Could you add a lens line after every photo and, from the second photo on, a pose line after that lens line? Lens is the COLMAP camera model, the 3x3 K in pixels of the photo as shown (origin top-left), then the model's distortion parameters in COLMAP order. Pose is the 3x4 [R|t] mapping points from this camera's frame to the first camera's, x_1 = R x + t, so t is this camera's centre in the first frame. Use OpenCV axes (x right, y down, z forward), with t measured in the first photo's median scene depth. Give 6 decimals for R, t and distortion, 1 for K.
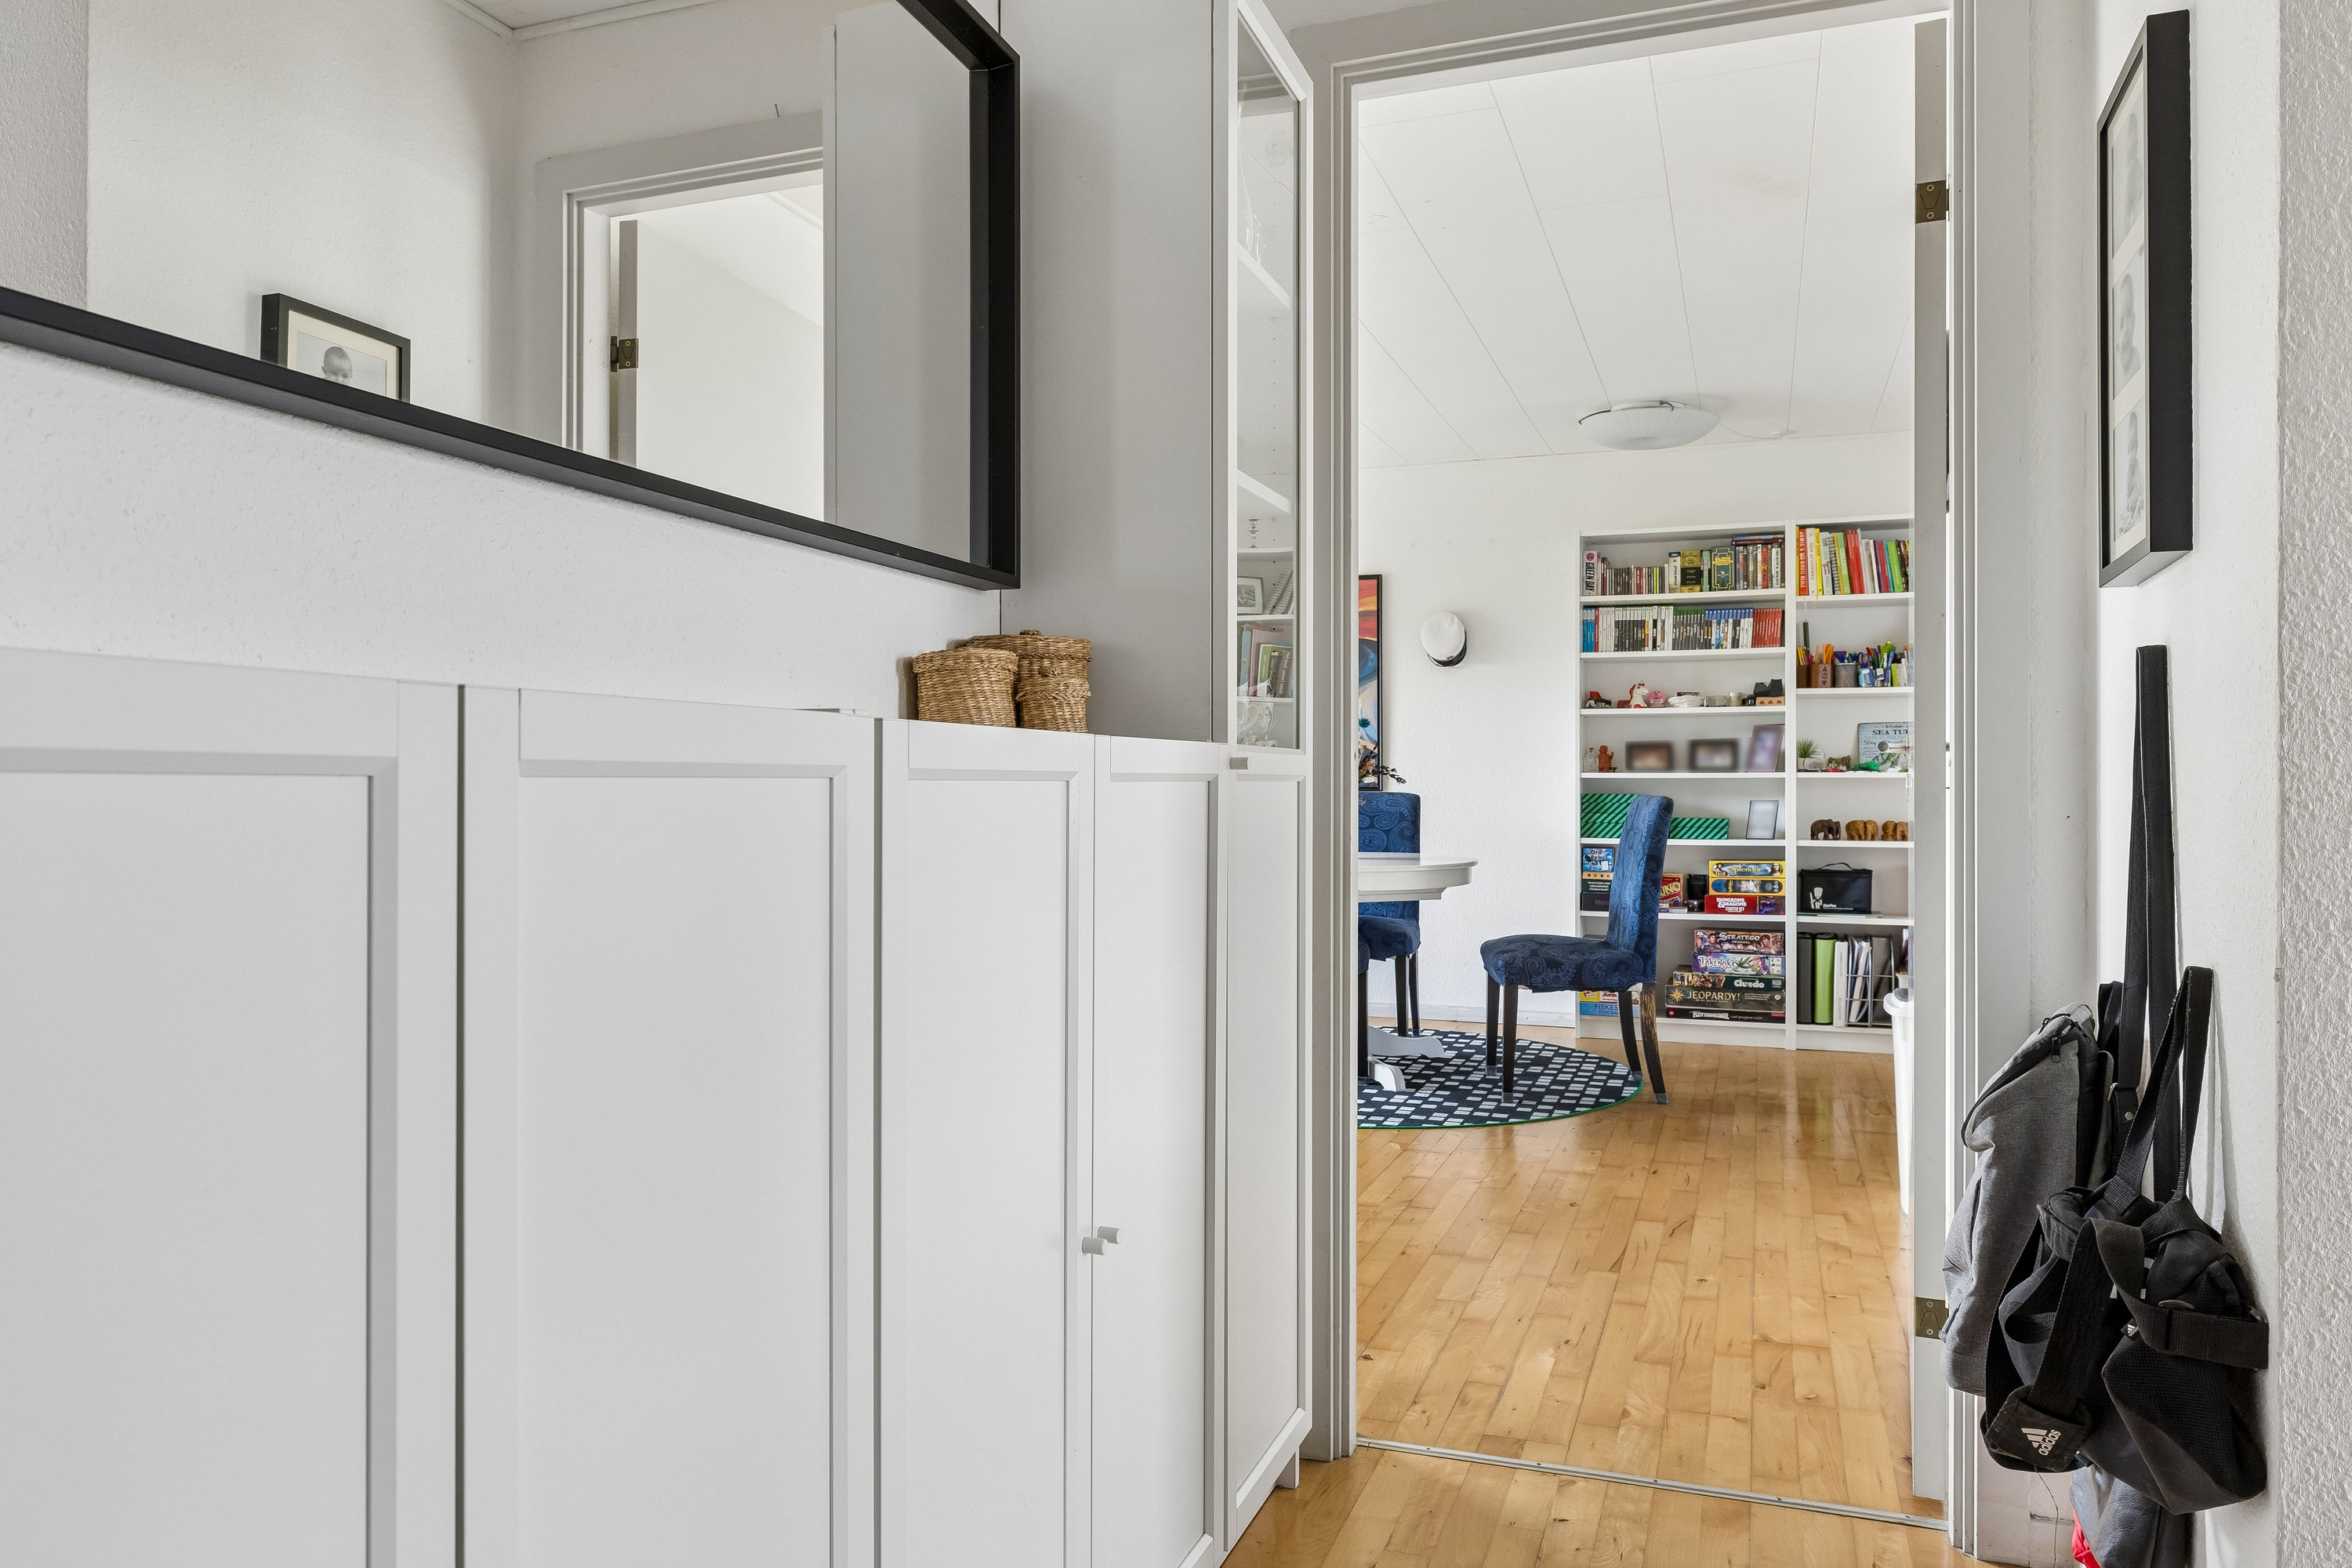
lens RADIAL K [[1591.0, 0, 1176.0], [0, 1591.0, 784.0], [0, 0, 1]] dist [-0.000459, -0.000070]
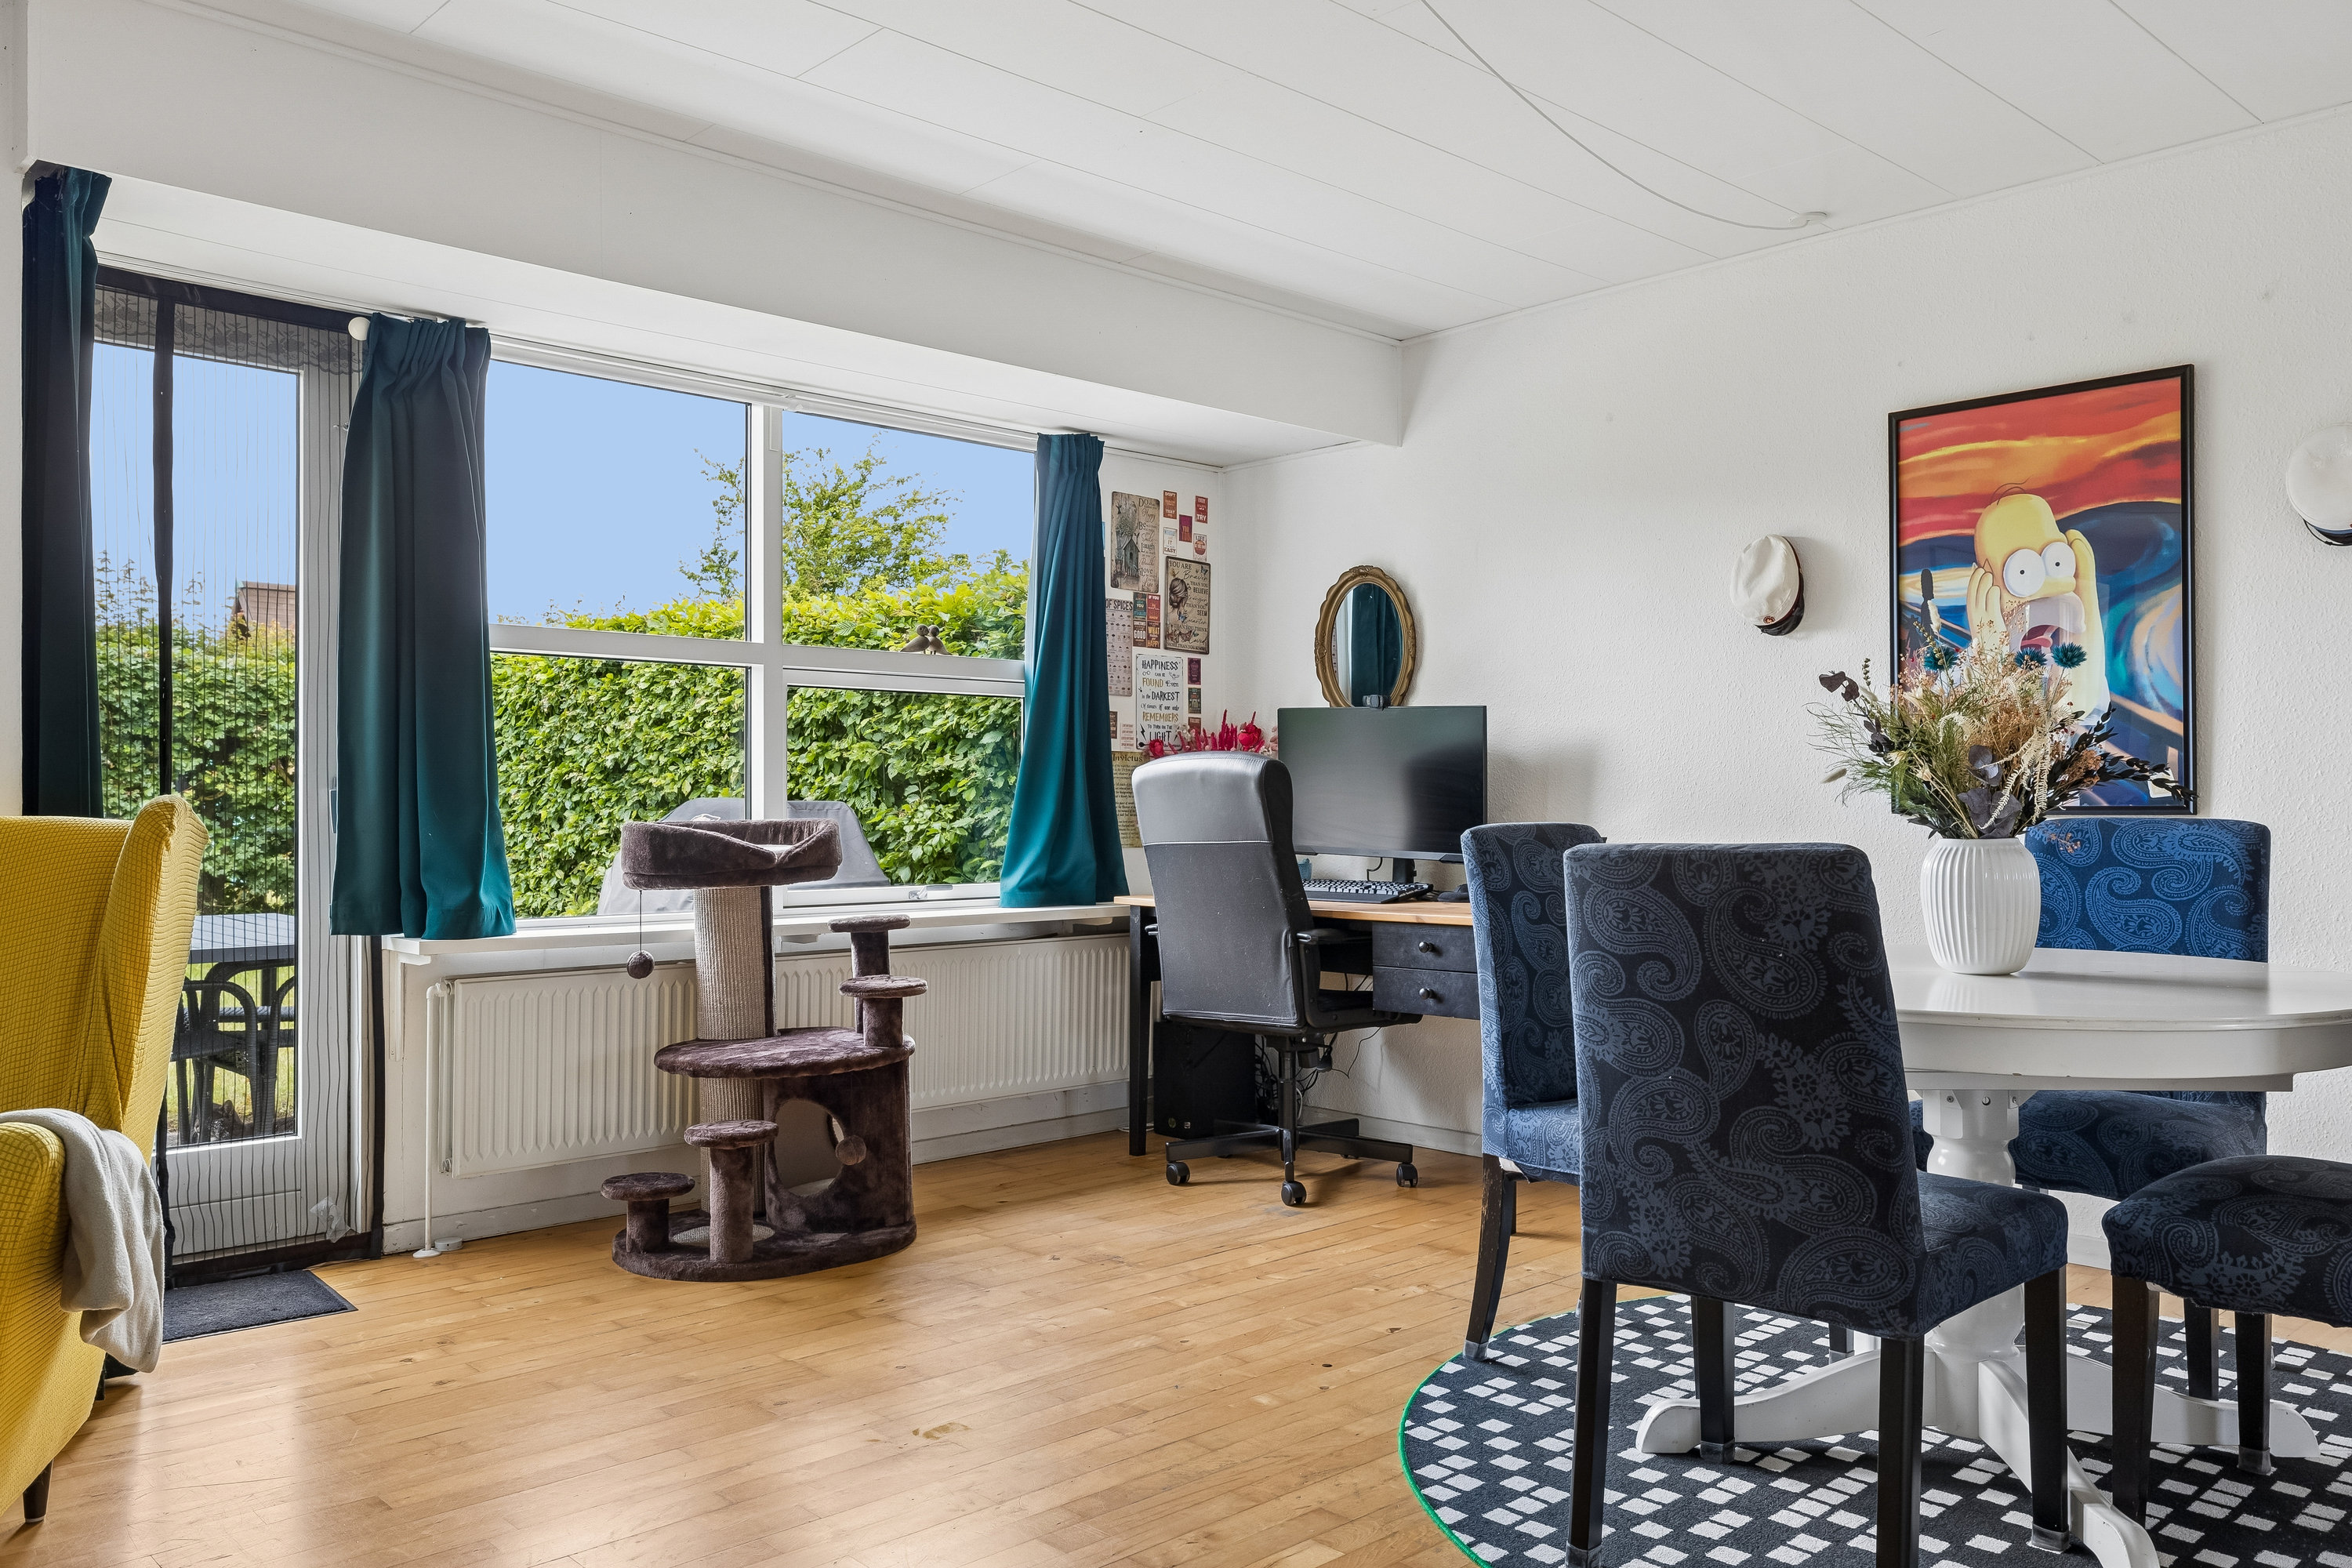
lens RADIAL K [[1727.8, 0, 1176.0], [0, 1727.8, 784.0], [0, 0, 1]] dist [0.005673, 0.001041]
pose [[0.896683, -0.004359, -0.442651, 0.092550], [-0.001073, 0.999927, -0.012022, 0.001858], [0.442671, 0.011255, 0.896613, 0.429518]]
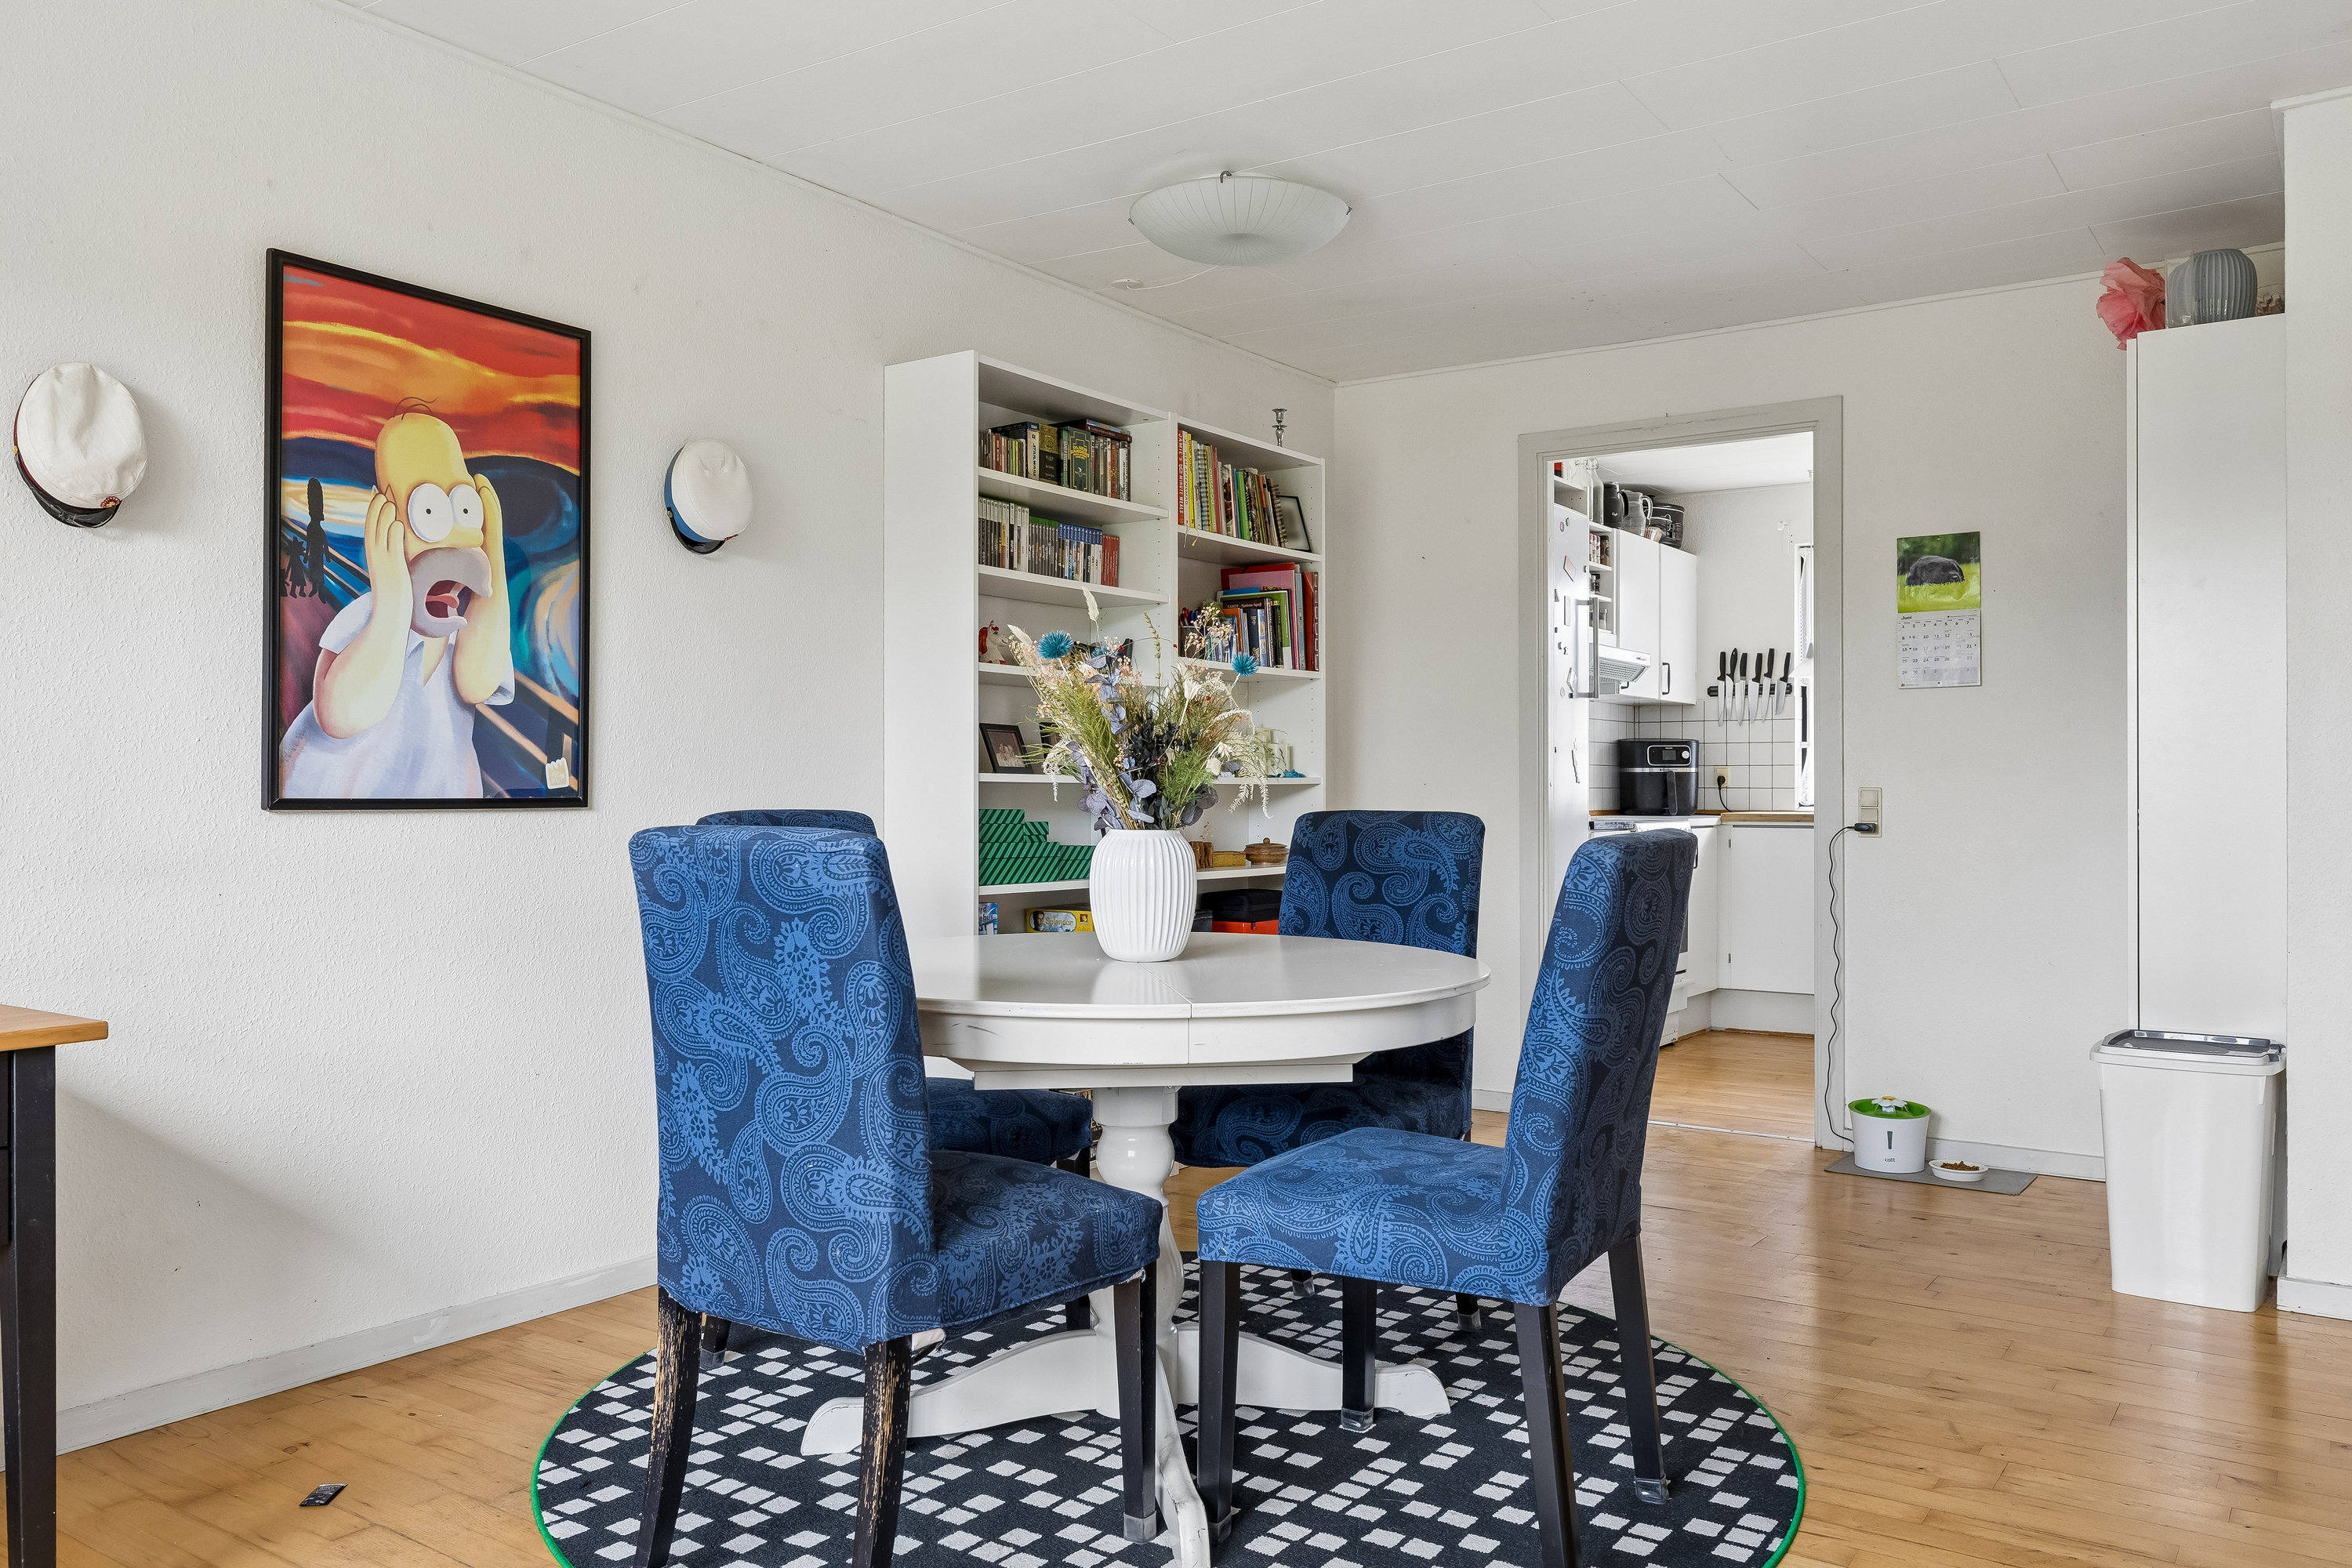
lens RADIAL K [[1739.6, 0, 1176.0], [0, 1739.6, 784.0], [0, 0, 1]] dist [-0.004443, -0.002385]
pose [[0.258047, 0.003459, 0.966126, -0.335426], [-0.003762, 0.999990, -0.002575, -0.001752], [-0.966125, -0.002970, 0.258057, 0.771008]]
